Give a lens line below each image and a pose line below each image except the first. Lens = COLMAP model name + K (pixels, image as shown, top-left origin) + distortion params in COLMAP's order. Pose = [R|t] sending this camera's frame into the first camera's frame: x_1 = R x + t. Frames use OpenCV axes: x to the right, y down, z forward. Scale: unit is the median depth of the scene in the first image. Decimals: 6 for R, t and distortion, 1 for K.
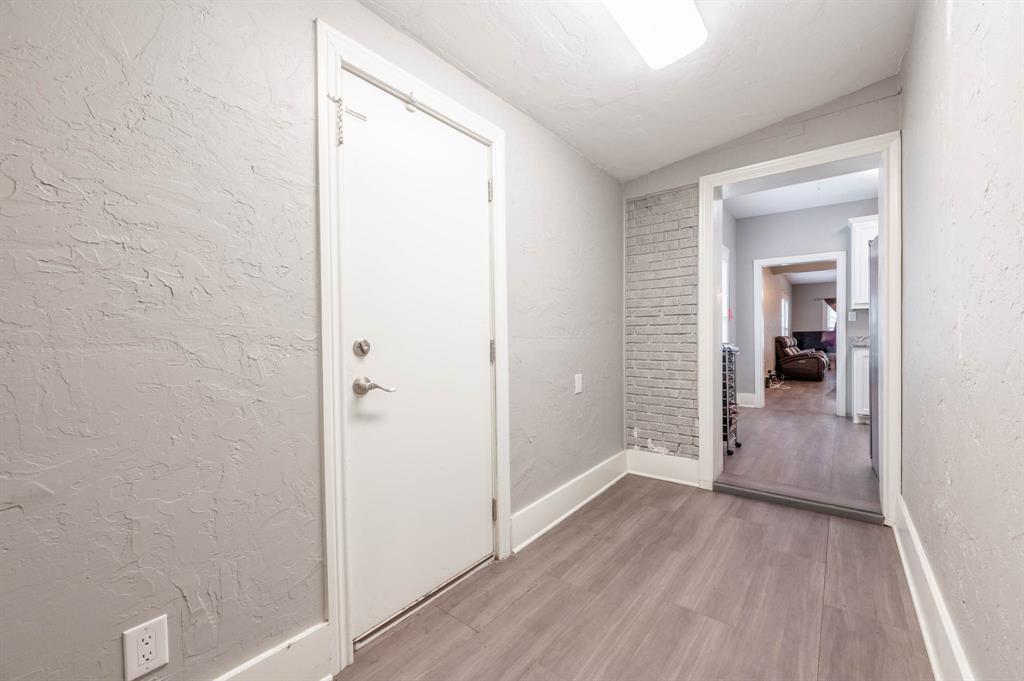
lens RADIAL K [[401.9, 0, 517.5], [0, 401.9, 342.1], [0, 0, 1]] dist [-0.000837, 0.000357]
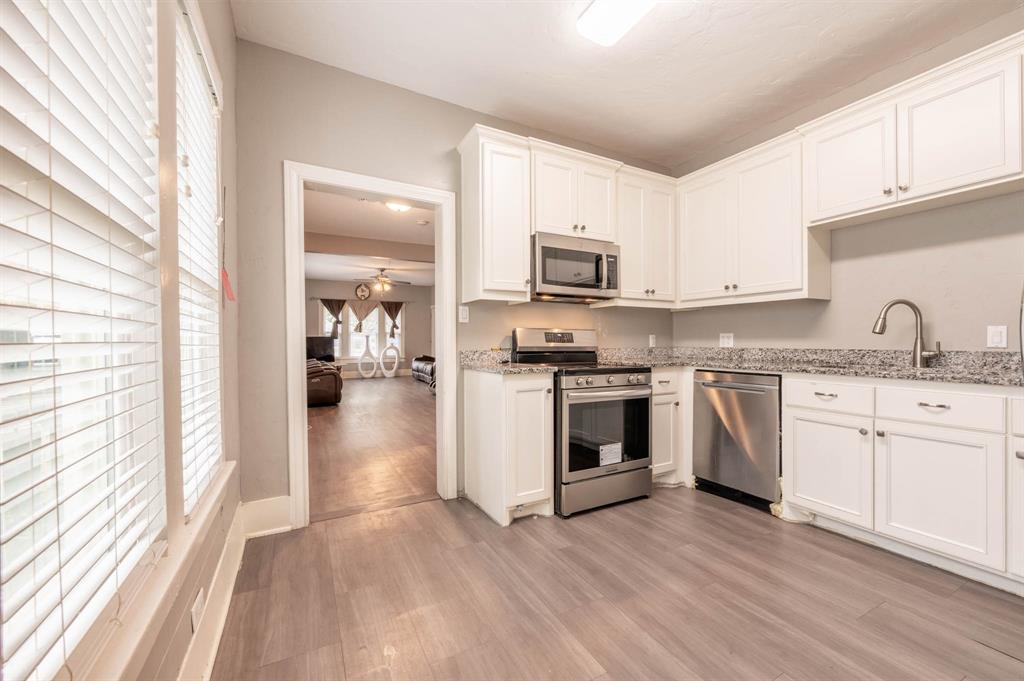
lens RADIAL K [[401.9, 0, 517.5], [0, 401.9, 343.3], [0, 0, 1]] dist [-0.000837, 0.000357]
pose [[0.385871, -0.002372, 0.922550, 0.349563], [0.007494, 0.999972, -0.000564, -0.023254], [-0.922523, 0.007131, 0.385877, 0.718352]]
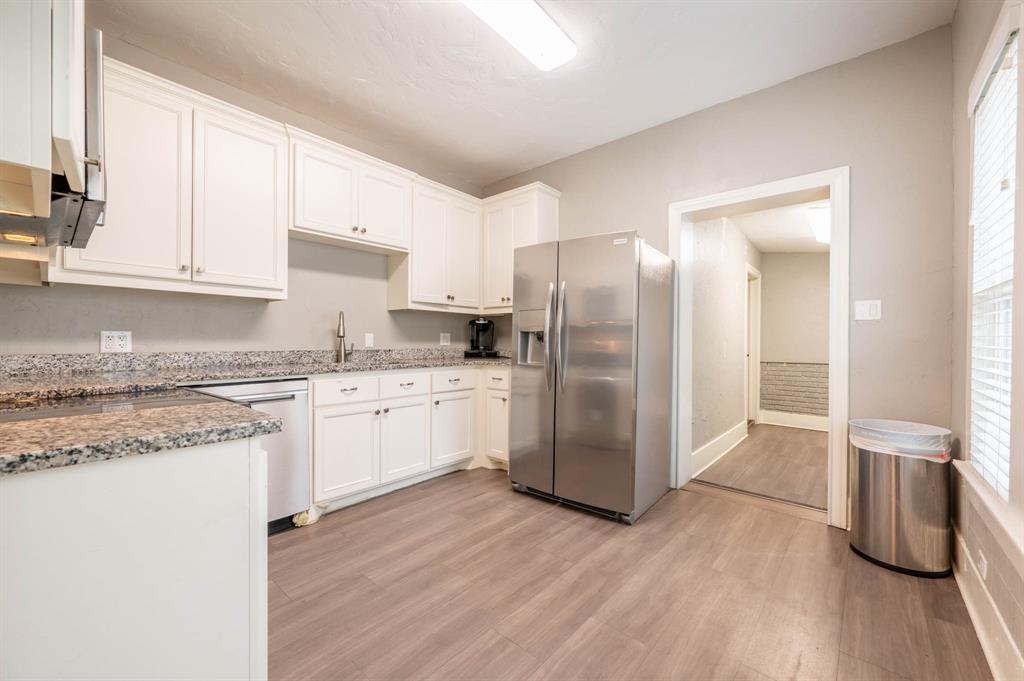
lens RADIAL K [[401.9, 0, 521.3], [0, 401.9, 342.7], [0, 0, 1]] dist [-0.000837, 0.000357]
pose [[-0.999573, 0.001506, 0.029169, 0.646263], [0.001770, 0.999958, 0.009037, -0.028103], [-0.029154, 0.009085, -0.999534, 1.070284]]
